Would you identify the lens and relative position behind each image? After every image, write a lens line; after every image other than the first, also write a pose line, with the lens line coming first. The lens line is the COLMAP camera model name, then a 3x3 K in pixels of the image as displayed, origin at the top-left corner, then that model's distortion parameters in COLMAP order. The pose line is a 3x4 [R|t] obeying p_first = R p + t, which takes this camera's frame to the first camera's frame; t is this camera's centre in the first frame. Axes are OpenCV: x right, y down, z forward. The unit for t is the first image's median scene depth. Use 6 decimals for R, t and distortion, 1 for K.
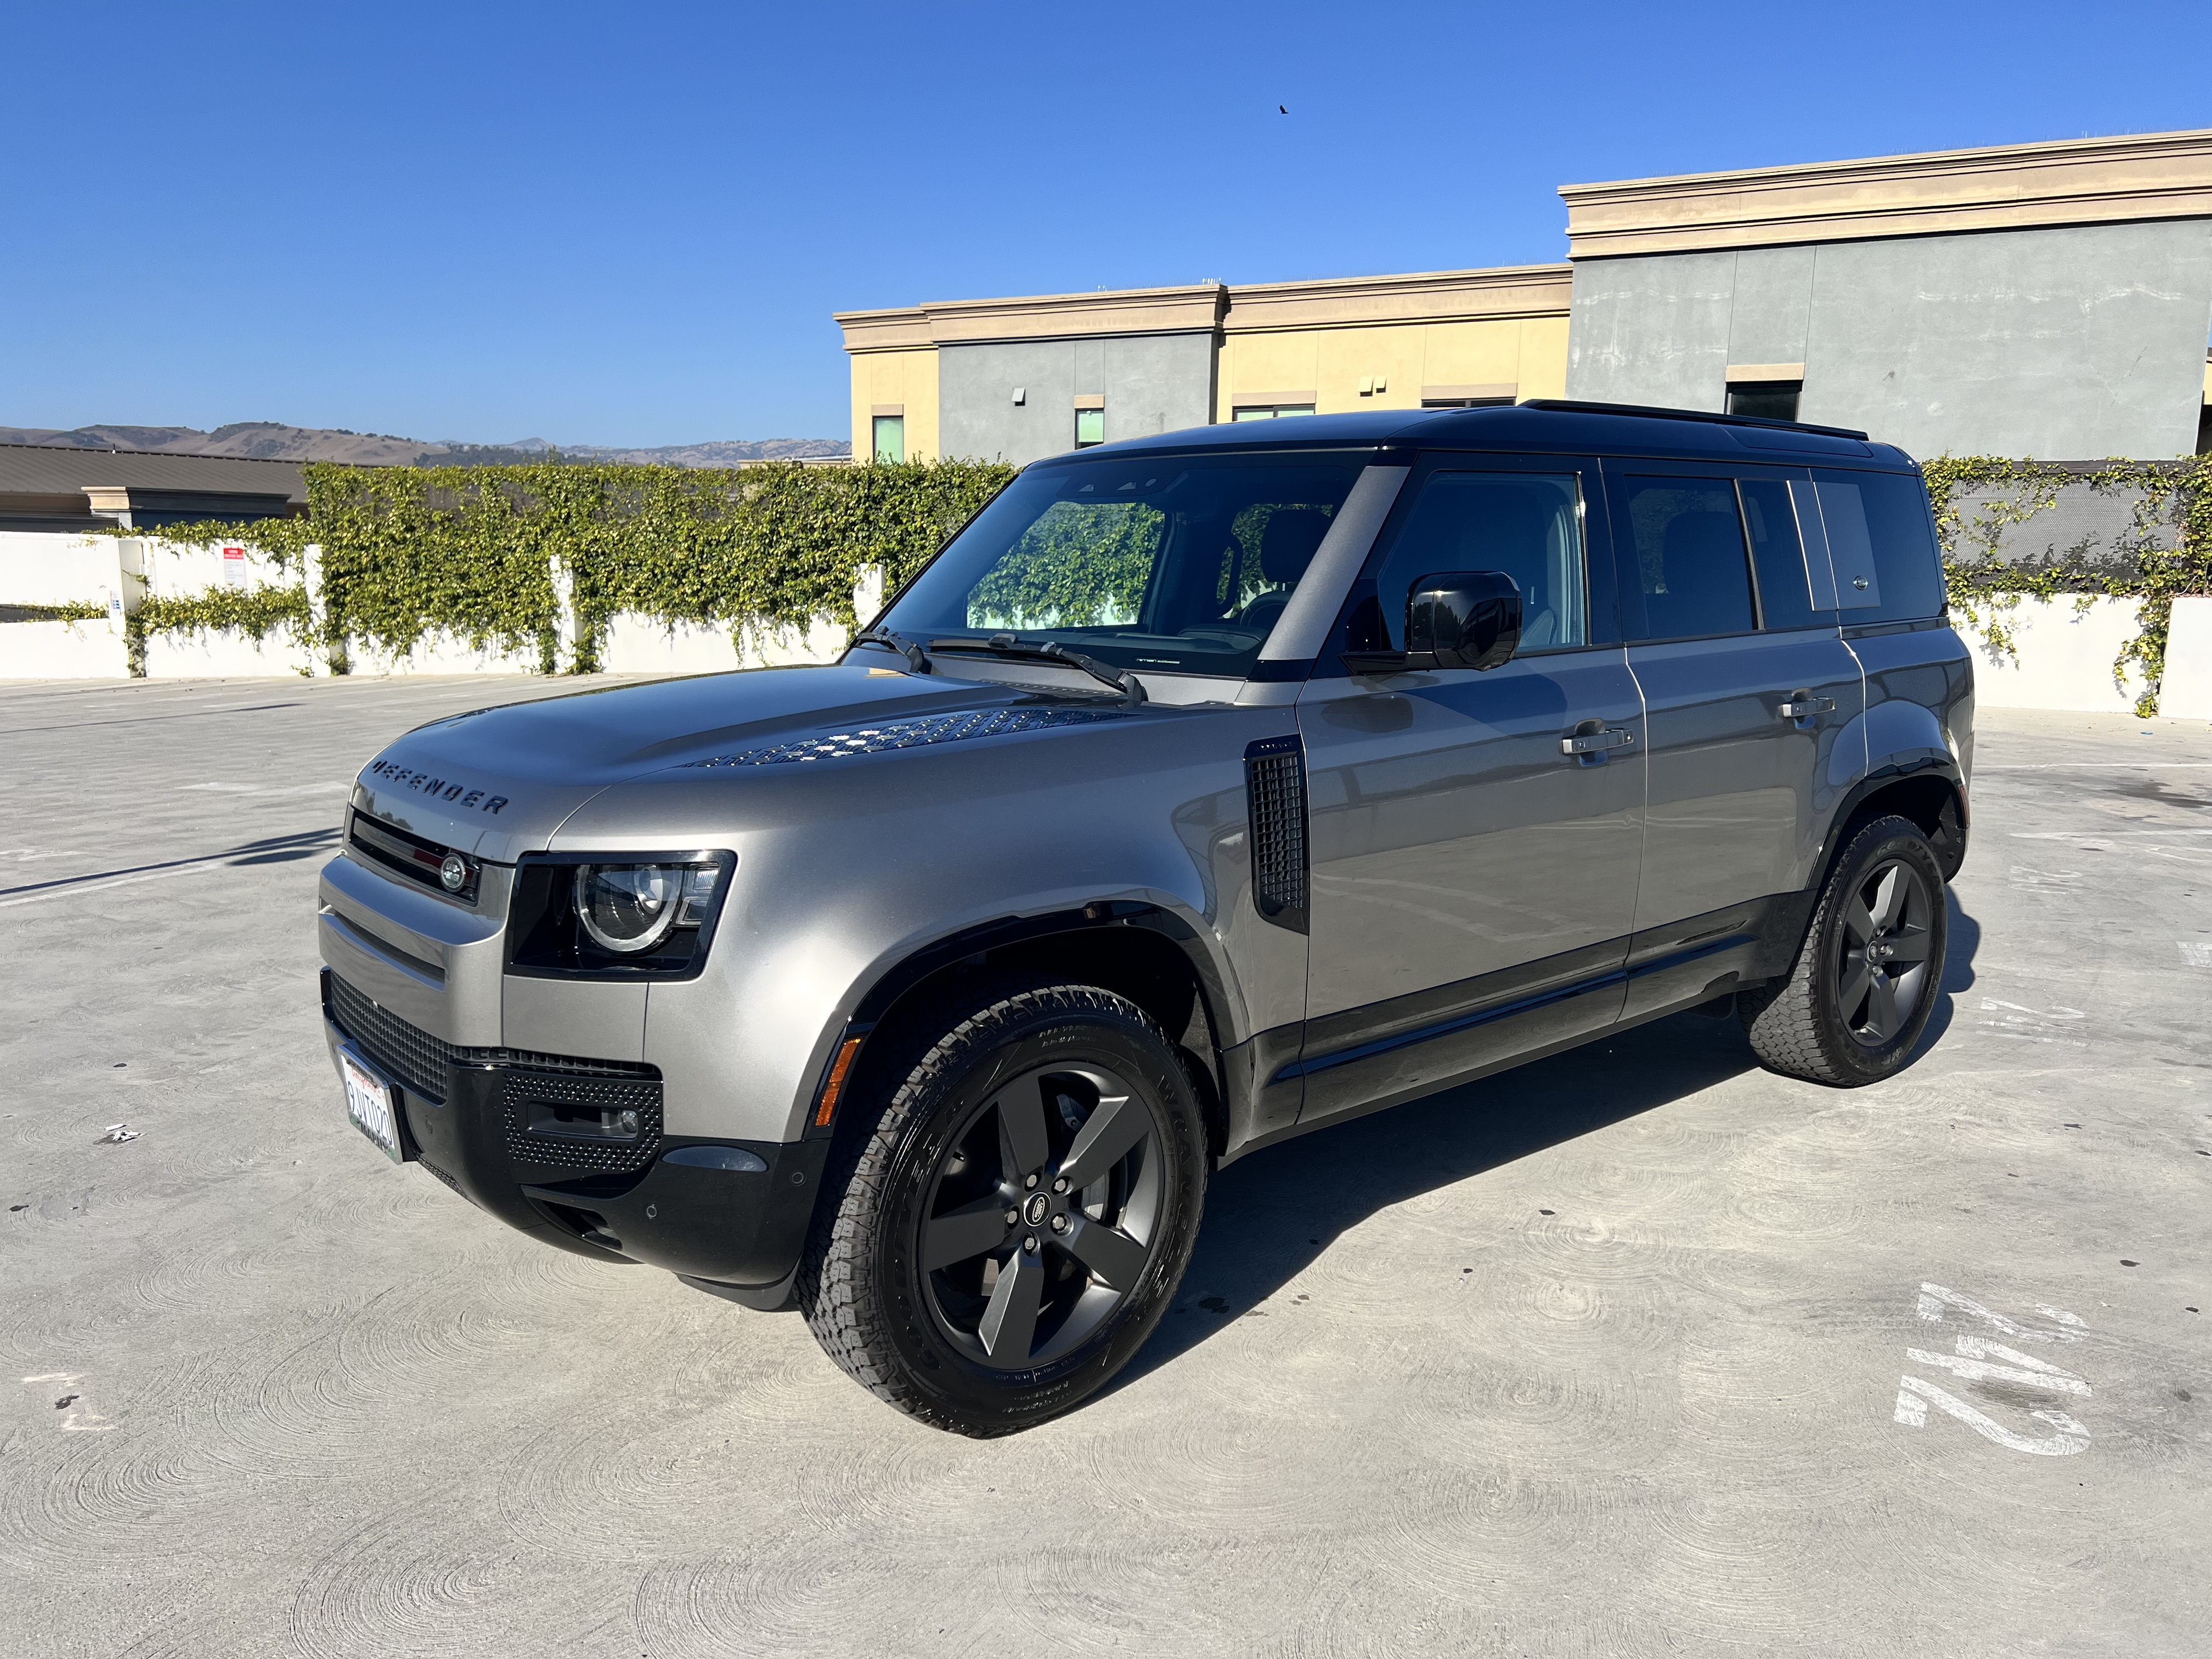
lens RADIAL K [[1678.9, 0, 1103.2], [0, 1678.9, 827.7], [0, 0, 1]] dist [0.023772, -0.010676]
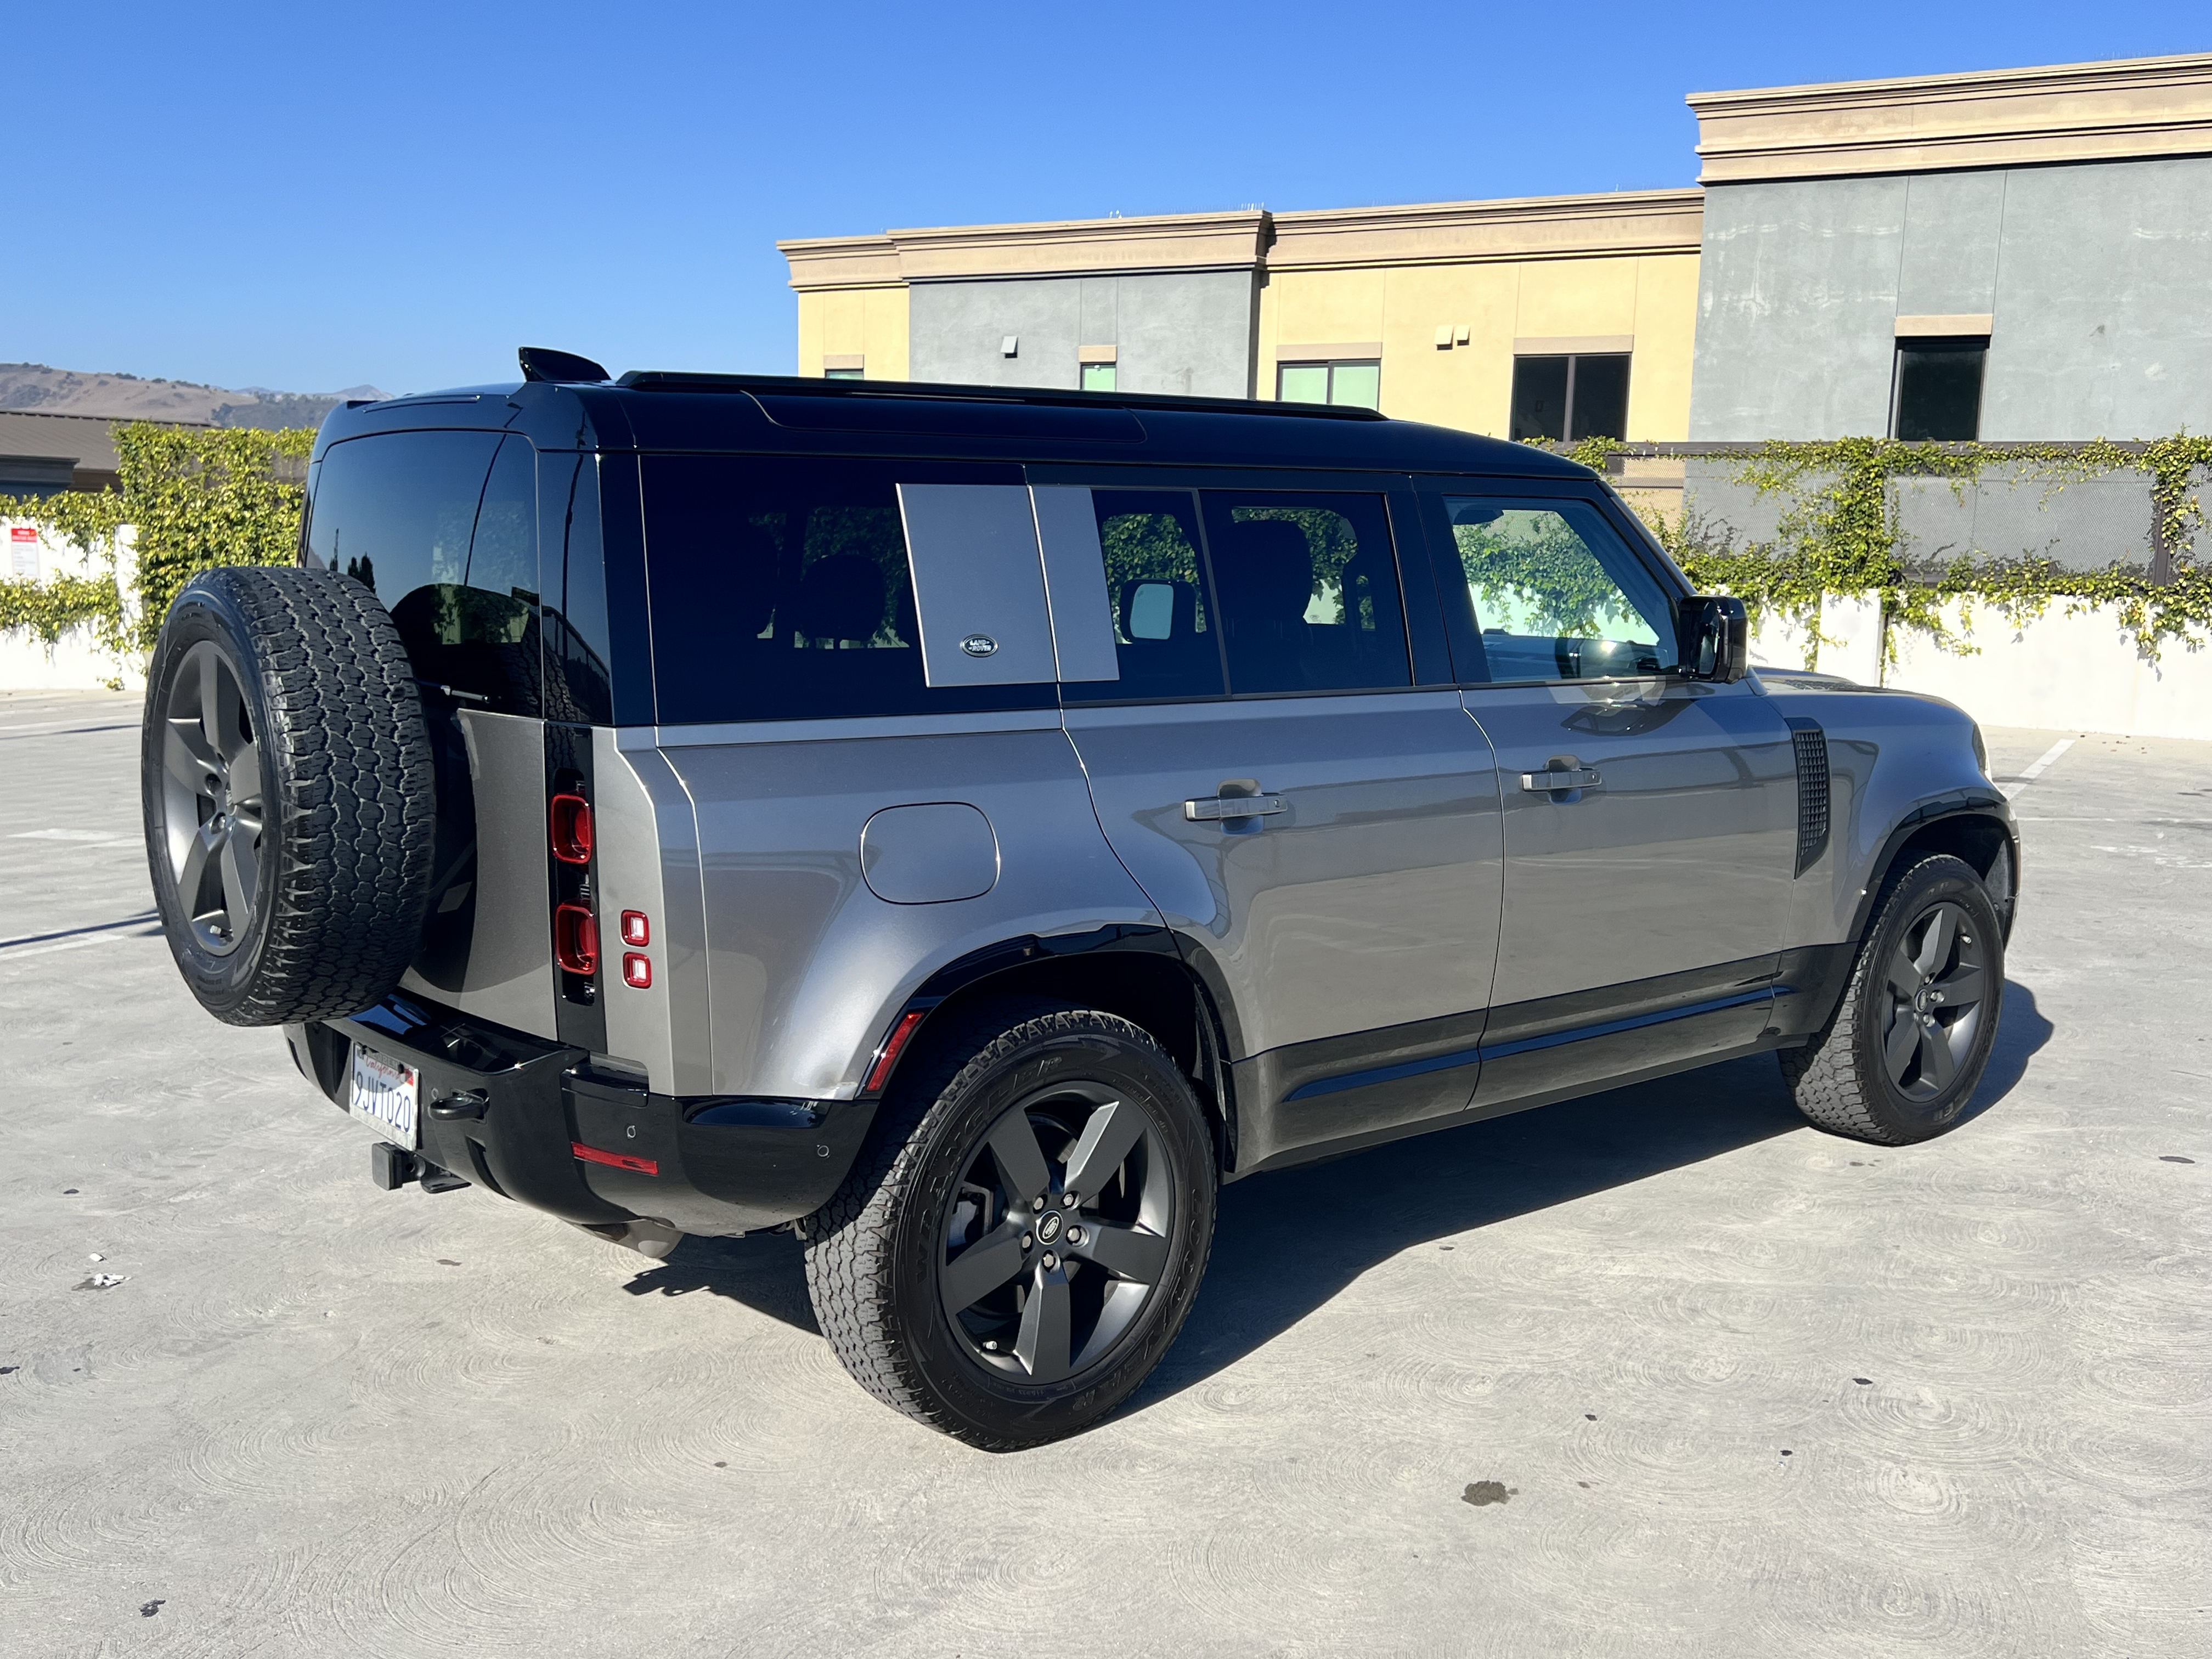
lens RADIAL K [[2111.7, 0, 1096.6], [0, 2111.7, 833.4], [0, 0, 1]] dist [0.023091, 0.000000]
pose [[0.999953, 0.004679, 0.008444, -0.030013], [-0.004497, 0.999760, -0.021437, -0.004139], [-0.008542, 0.021398, 0.999735, -0.011348]]
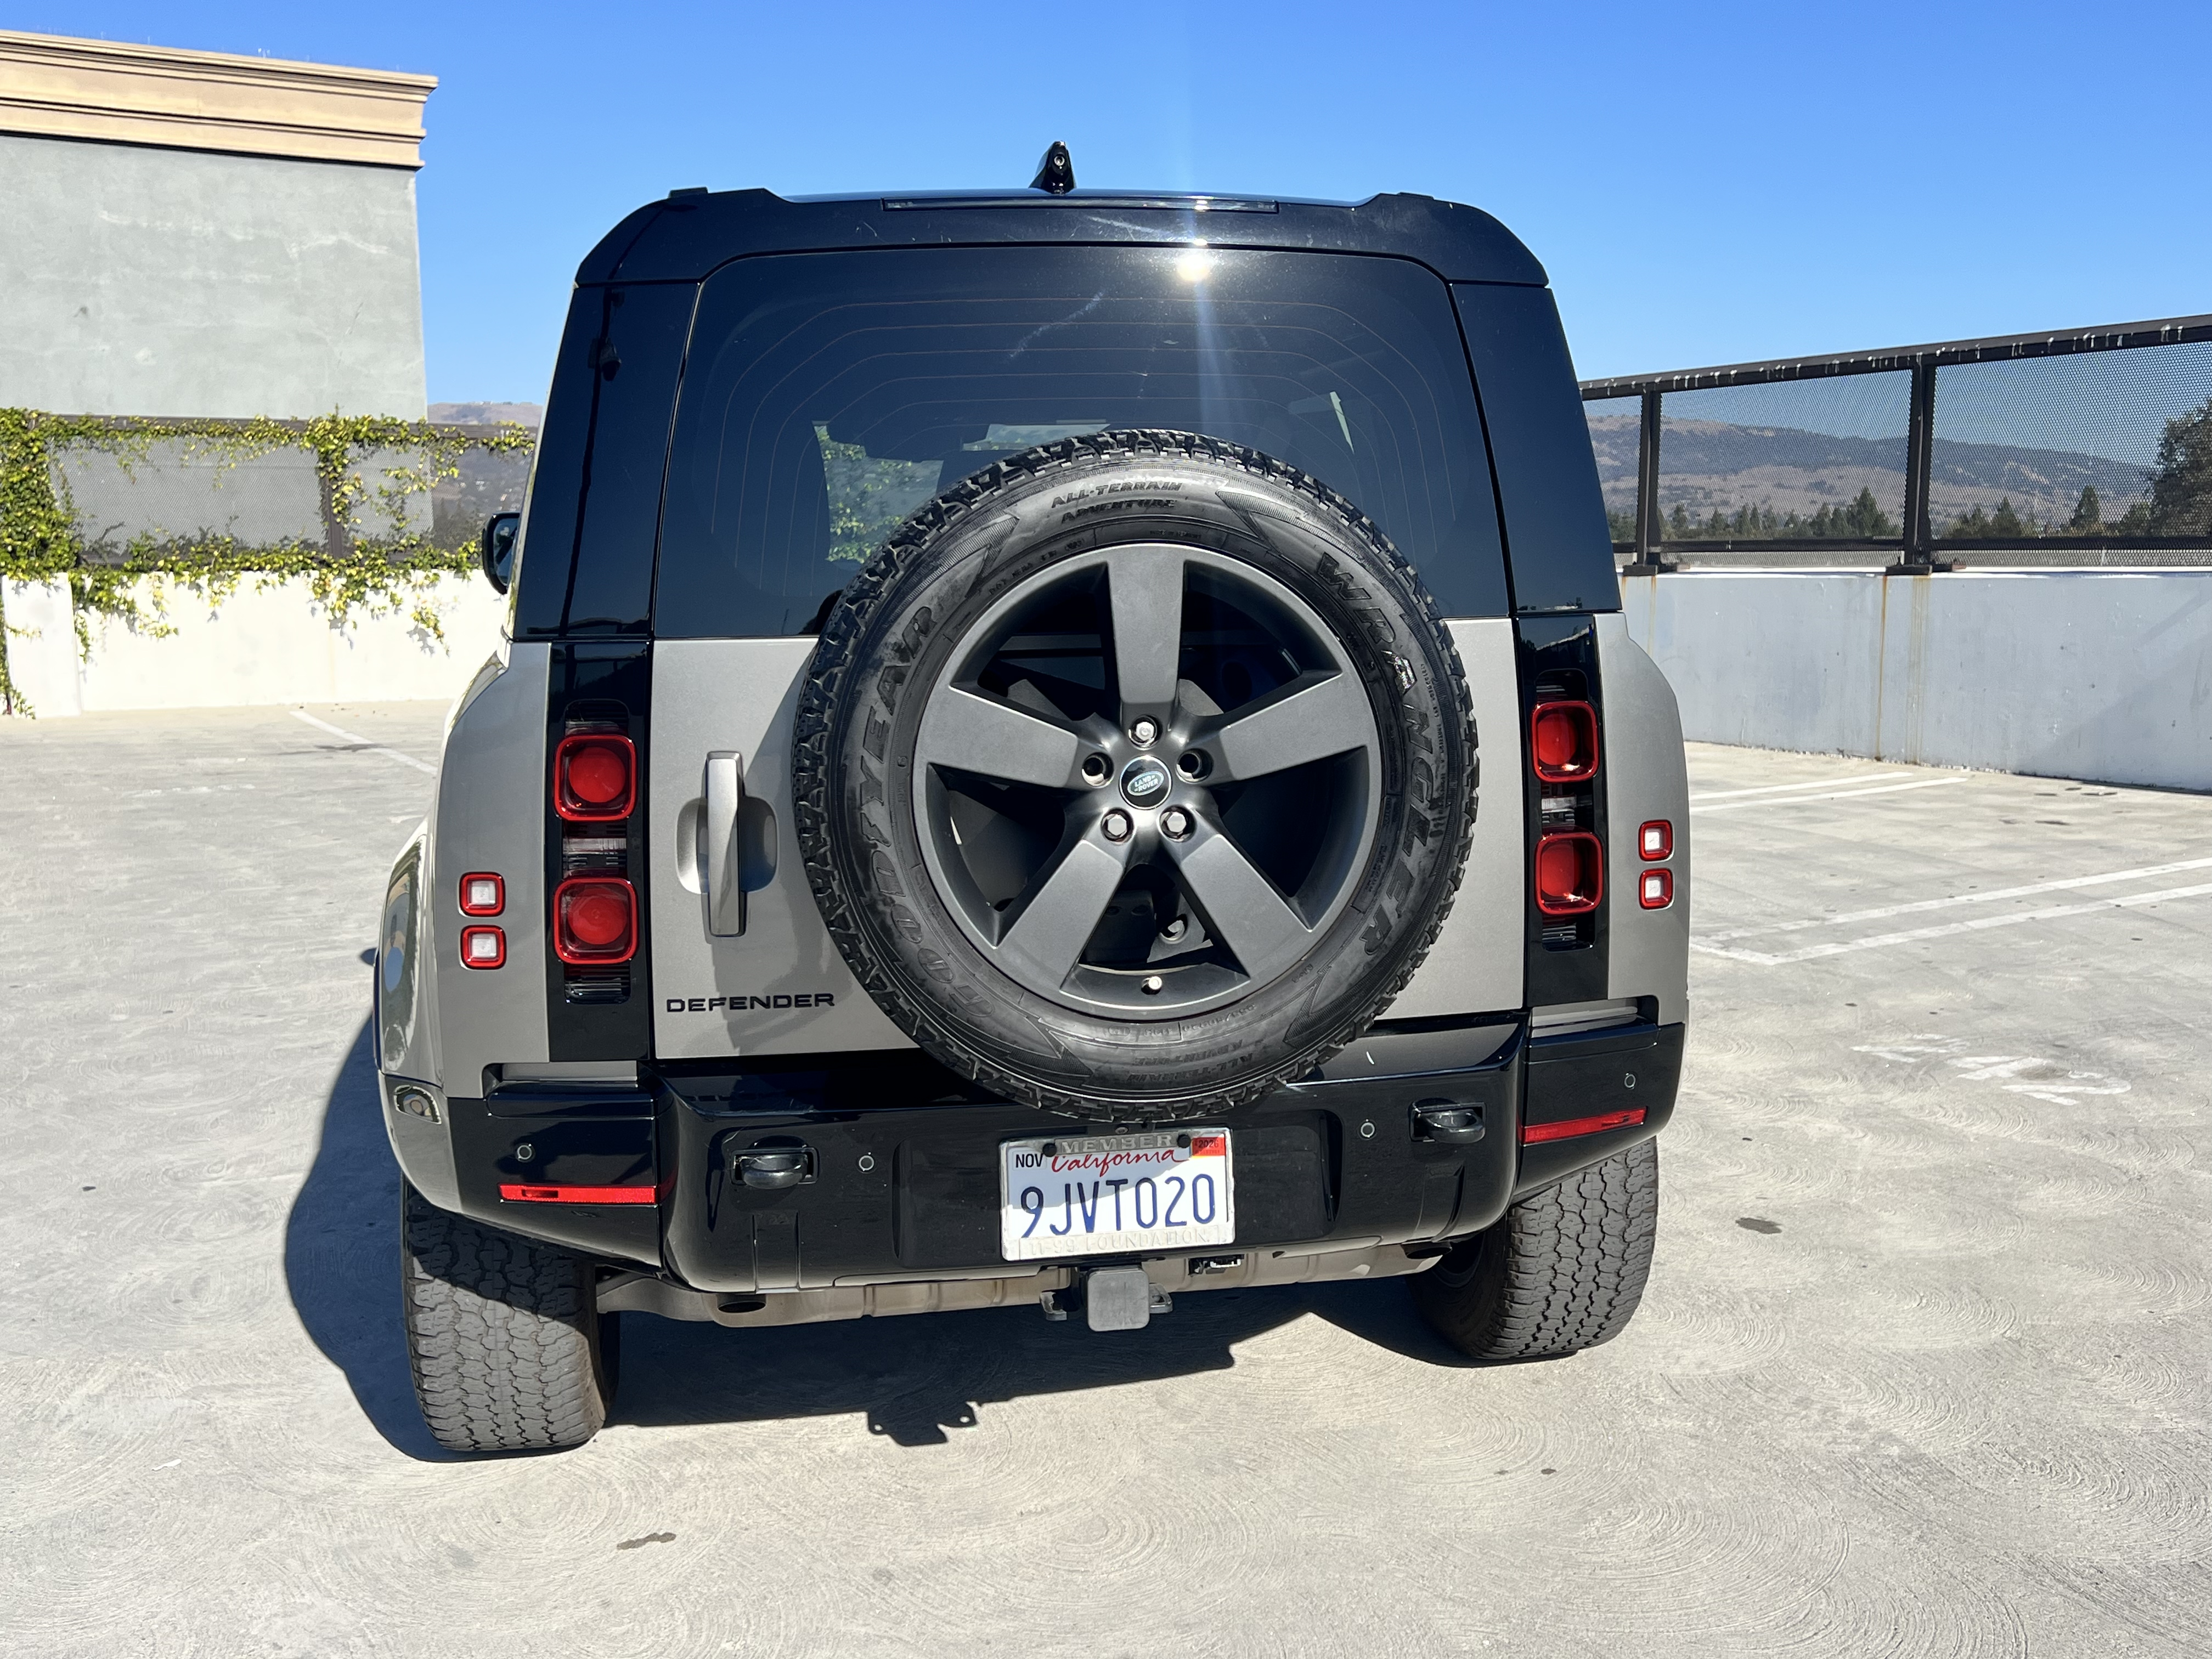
lens RADIAL K [[2111.7, 0, 1084.7], [0, 2111.7, 825.4], [0, 0, 1]] dist [0.023091, 0.000000]
pose [[0.506806, -0.134597, 0.851487, -0.251437], [0.160092, 0.985249, 0.060455, -0.019198], [-0.847064, 0.105677, 0.520878, 0.142712]]
